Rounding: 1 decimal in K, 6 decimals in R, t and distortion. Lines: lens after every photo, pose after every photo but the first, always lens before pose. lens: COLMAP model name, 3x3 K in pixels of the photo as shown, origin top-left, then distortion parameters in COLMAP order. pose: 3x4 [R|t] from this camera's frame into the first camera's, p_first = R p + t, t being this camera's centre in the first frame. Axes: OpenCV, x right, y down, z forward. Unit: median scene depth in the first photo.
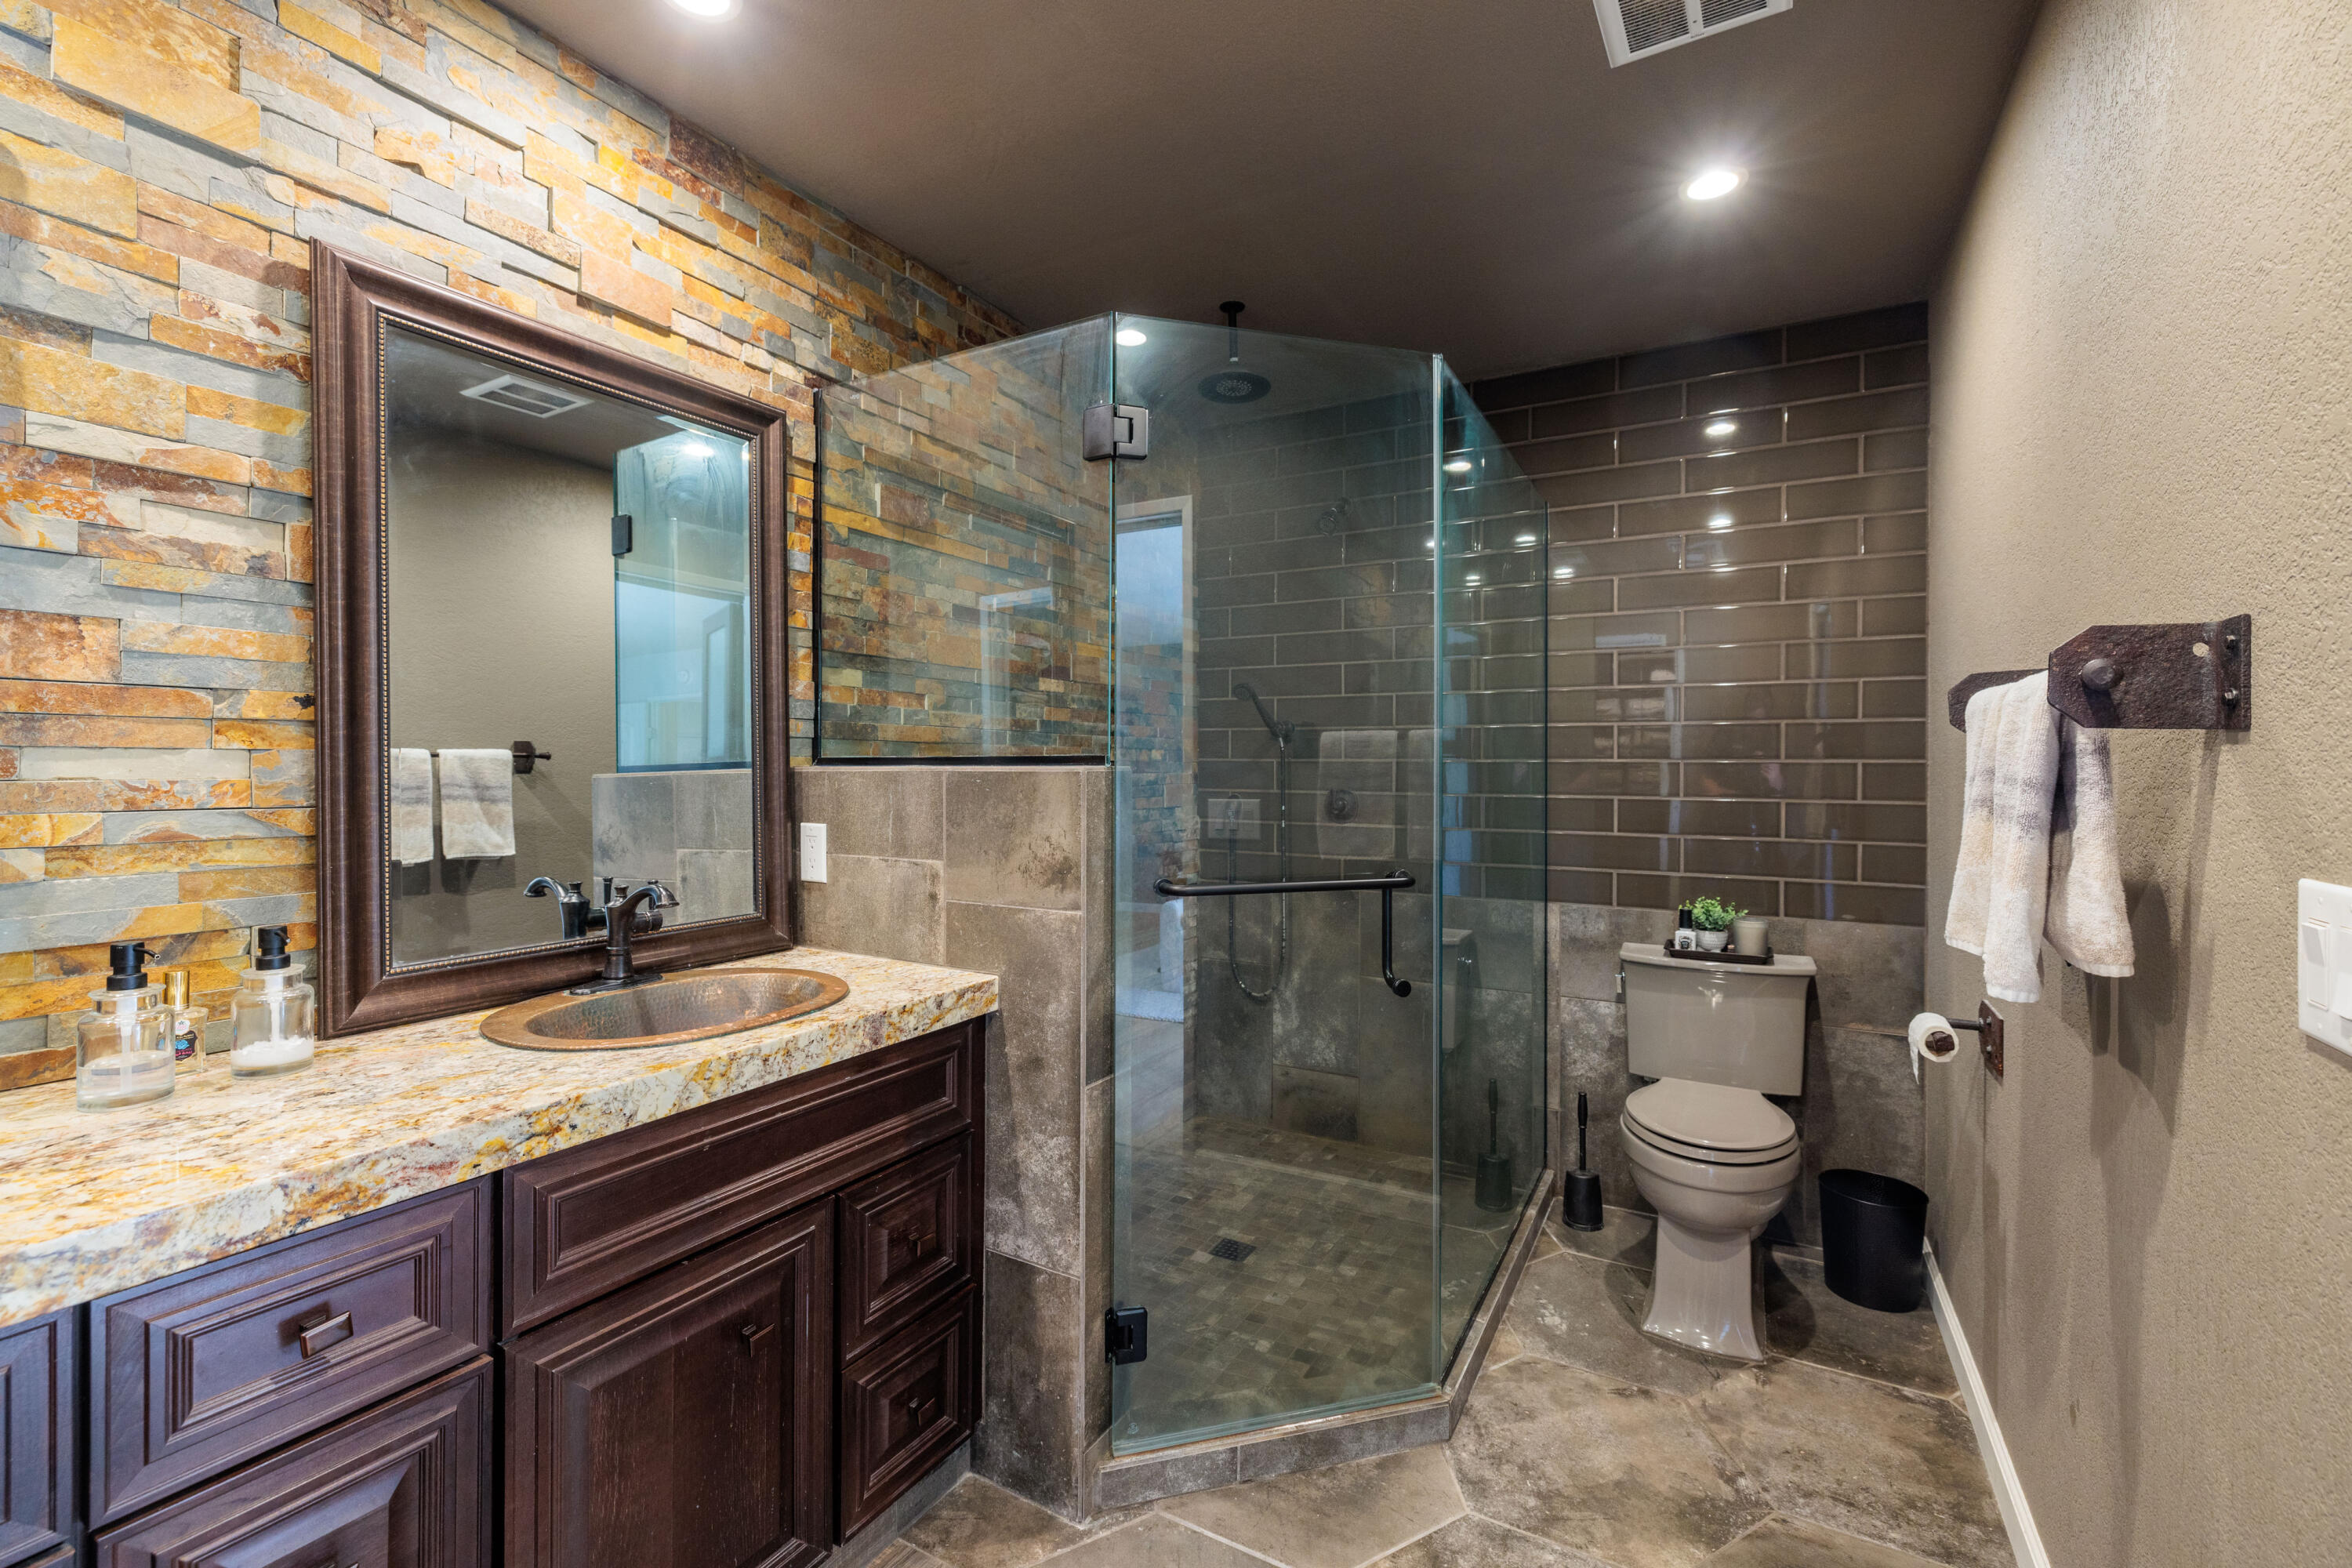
lens RADIAL K [[1035.3, 0, 1174.7], [0, 1035.3, 770.9], [0, 0, 1]] dist [-0.002377, -0.000449]
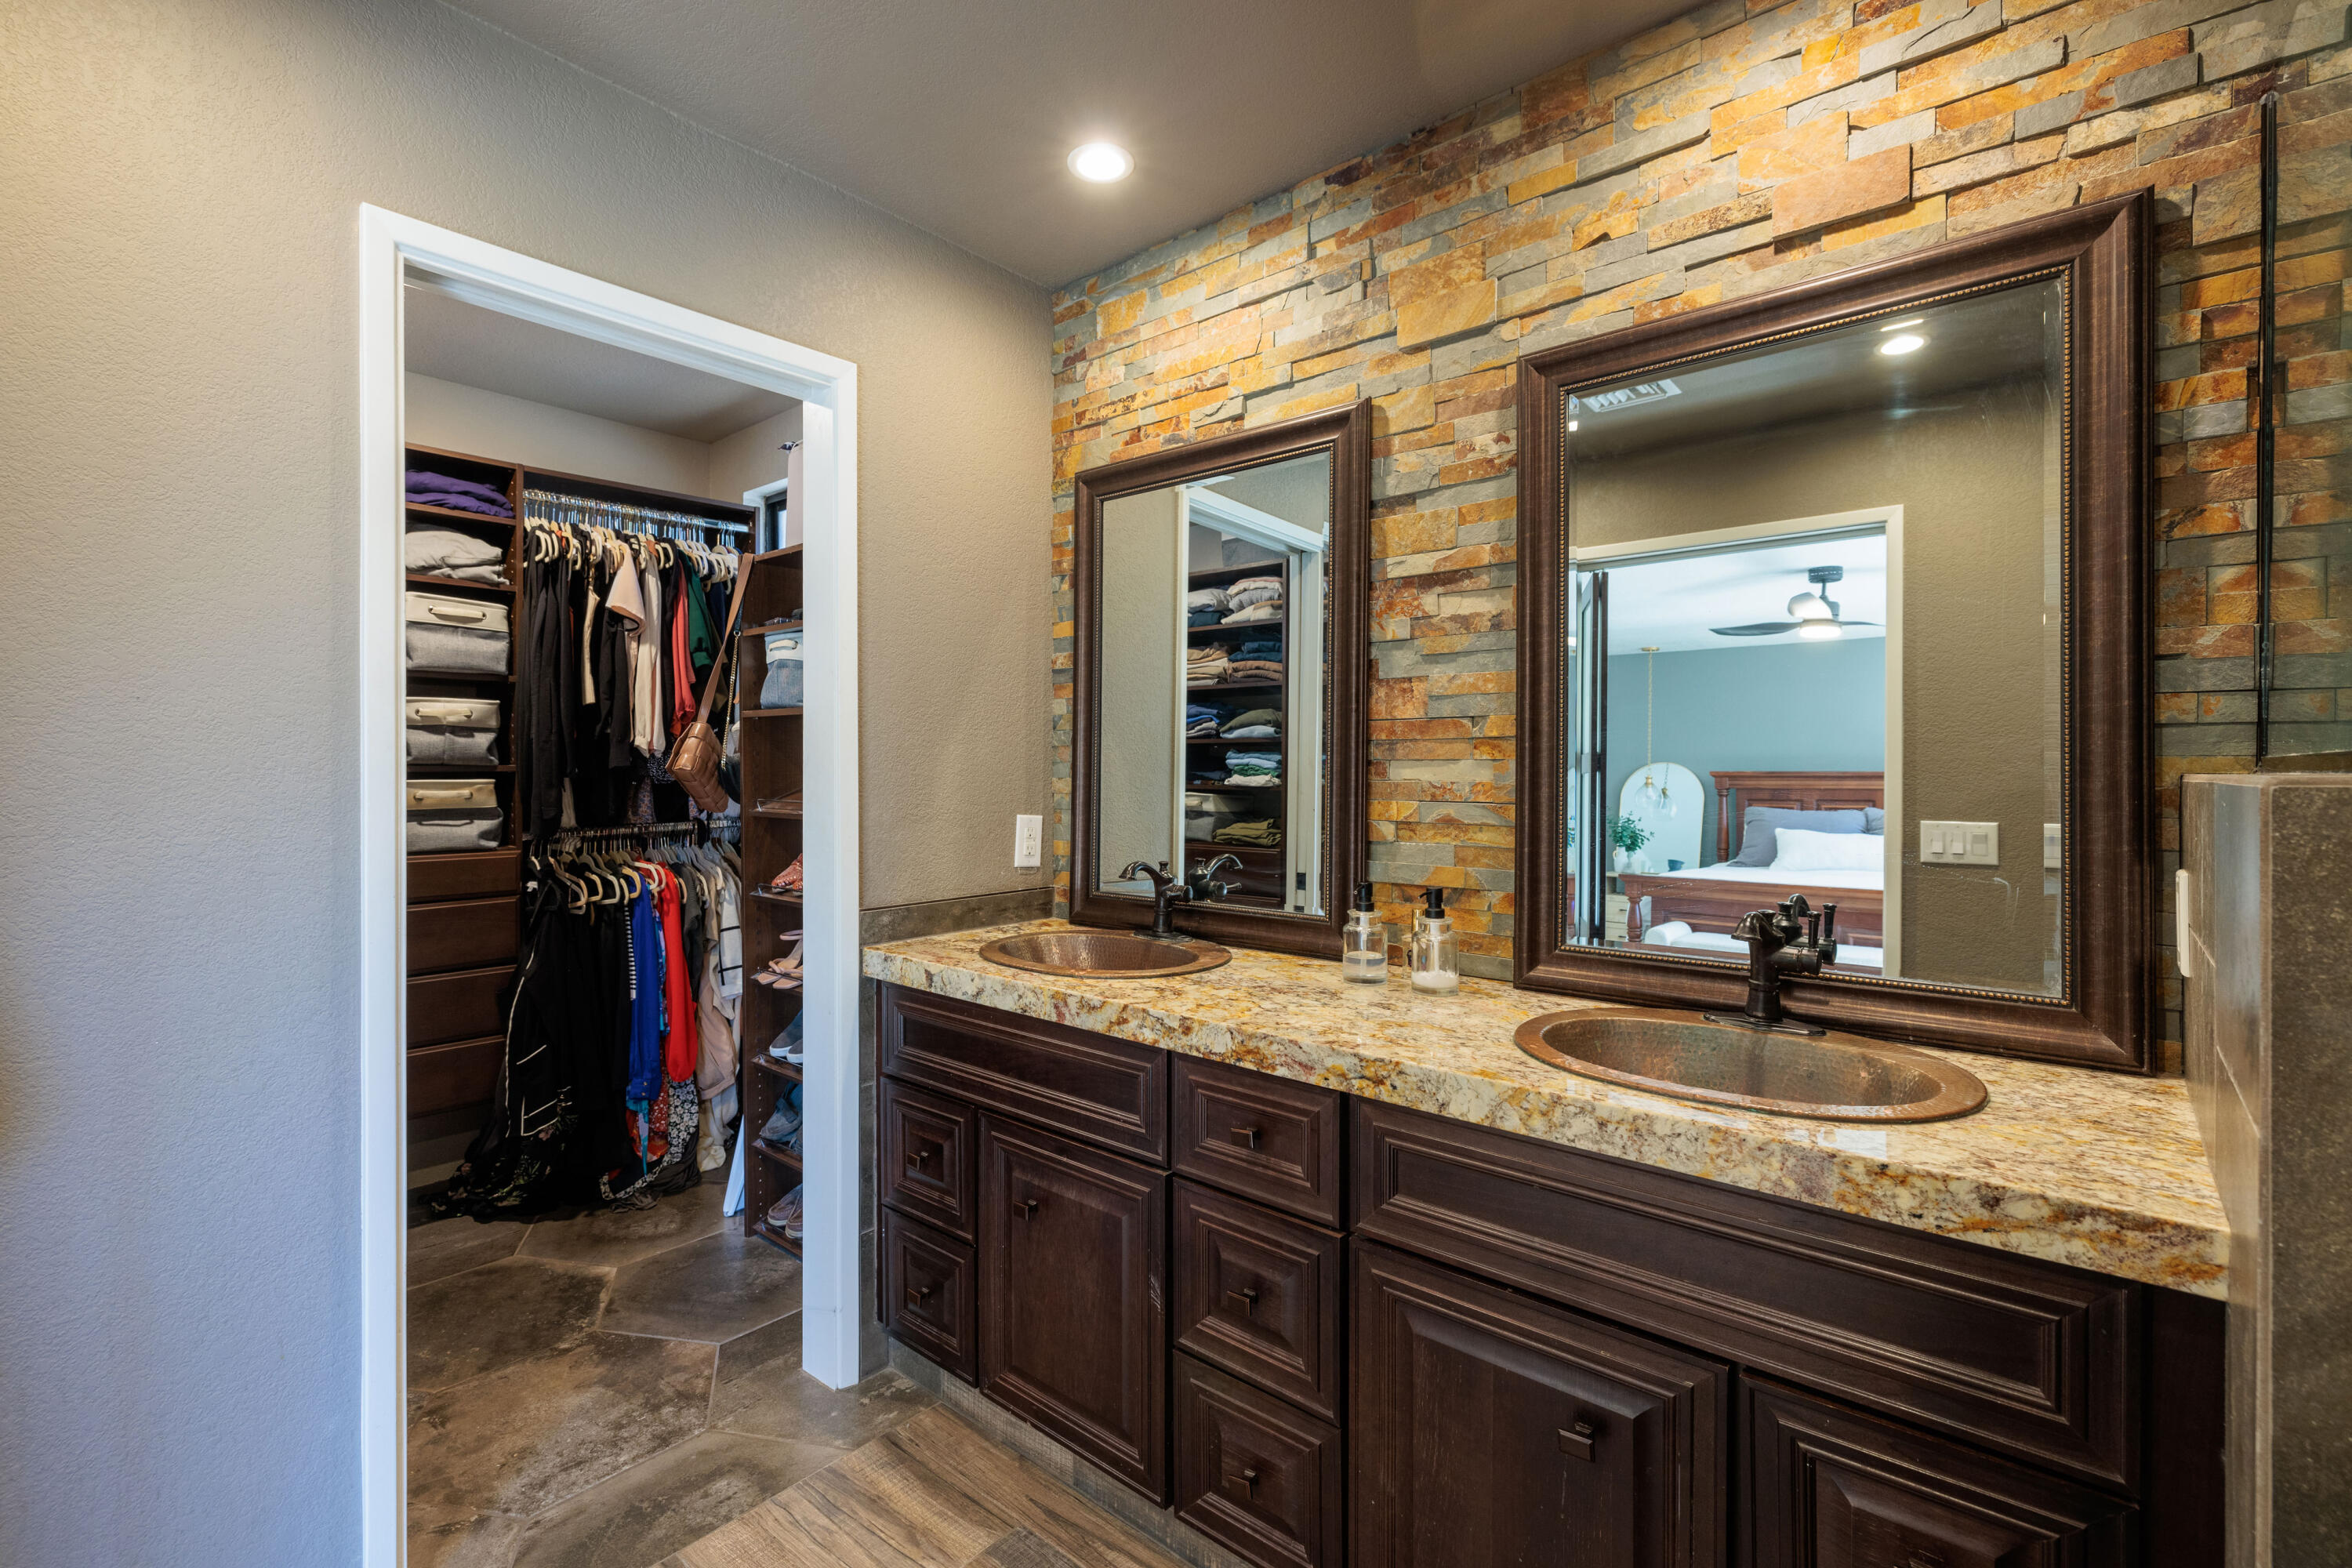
lens RADIAL K [[1035.3, 0, 1179.1], [0, 1035.3, 777.9], [0, 0, 1]] dist [-0.002377, -0.000449]
pose [[-0.205366, 0.005954, -0.978667, 0.527515], [-0.005420, 0.999959, 0.007220, -0.004440], [0.978670, 0.006787, -0.205325, 0.898766]]
